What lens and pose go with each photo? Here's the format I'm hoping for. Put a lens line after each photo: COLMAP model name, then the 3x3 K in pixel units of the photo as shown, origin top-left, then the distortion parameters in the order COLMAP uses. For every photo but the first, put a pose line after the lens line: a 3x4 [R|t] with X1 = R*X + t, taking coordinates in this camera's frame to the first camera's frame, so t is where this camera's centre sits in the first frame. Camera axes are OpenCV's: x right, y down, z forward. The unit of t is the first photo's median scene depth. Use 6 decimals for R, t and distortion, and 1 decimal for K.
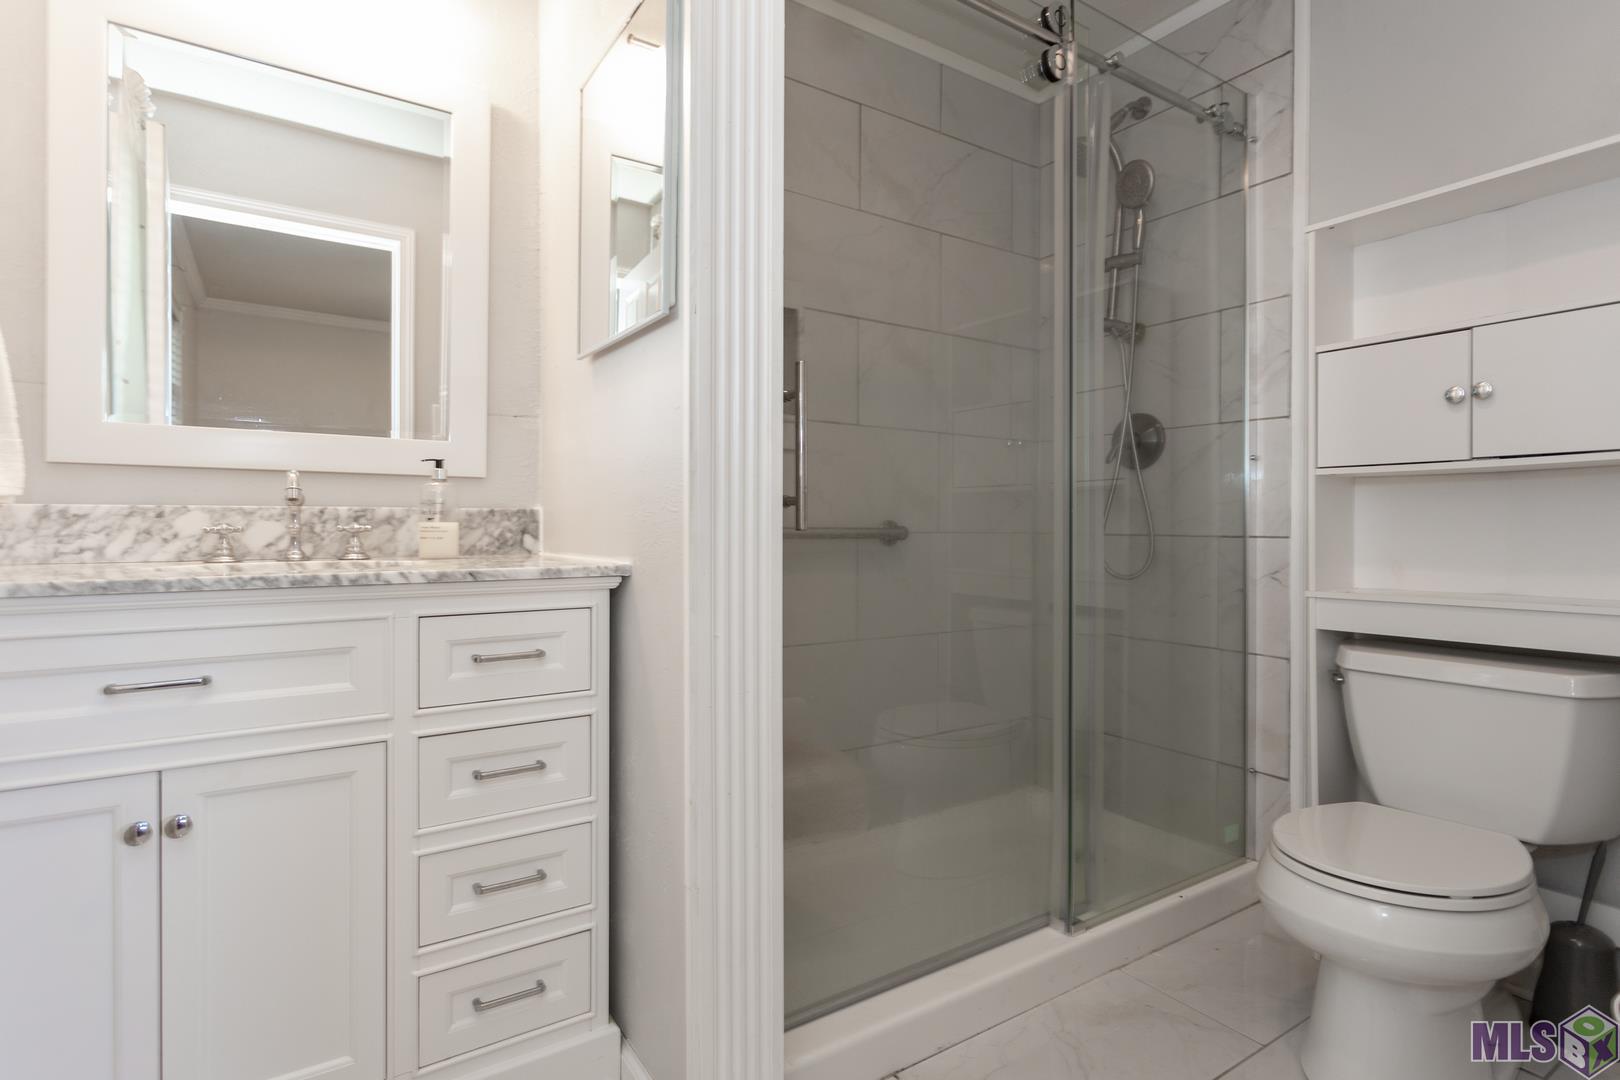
lens RADIAL K [[781.6, 0, 803.0], [0, 781.6, 505.1], [0, 0, 1]] dist [0.001017, 0.001102]
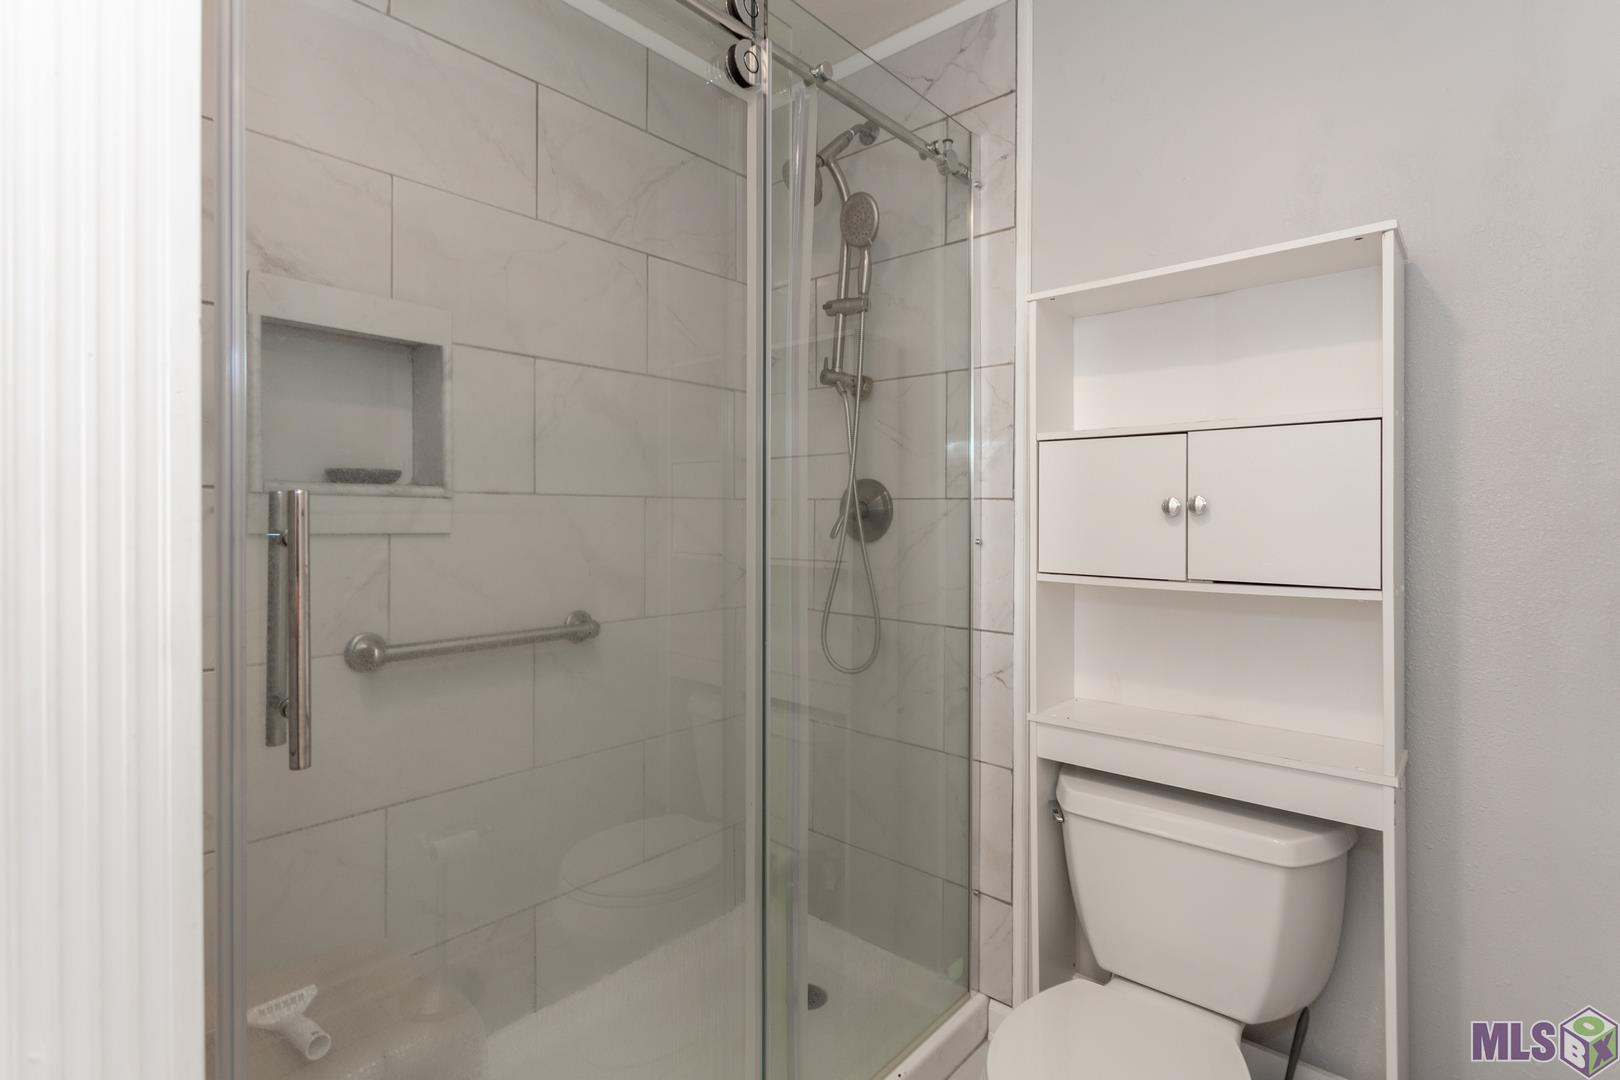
lens RADIAL K [[794.9, 0, 806.5], [0, 794.9, 531.7], [0, 0, 1]] dist [-0.002878, 0.000672]
pose [[0.958334, -0.017956, 0.285084, 0.122485], [0.009558, 0.999479, 0.030821, -0.101270], [-0.285489, -0.026811, 0.958007, 0.175248]]
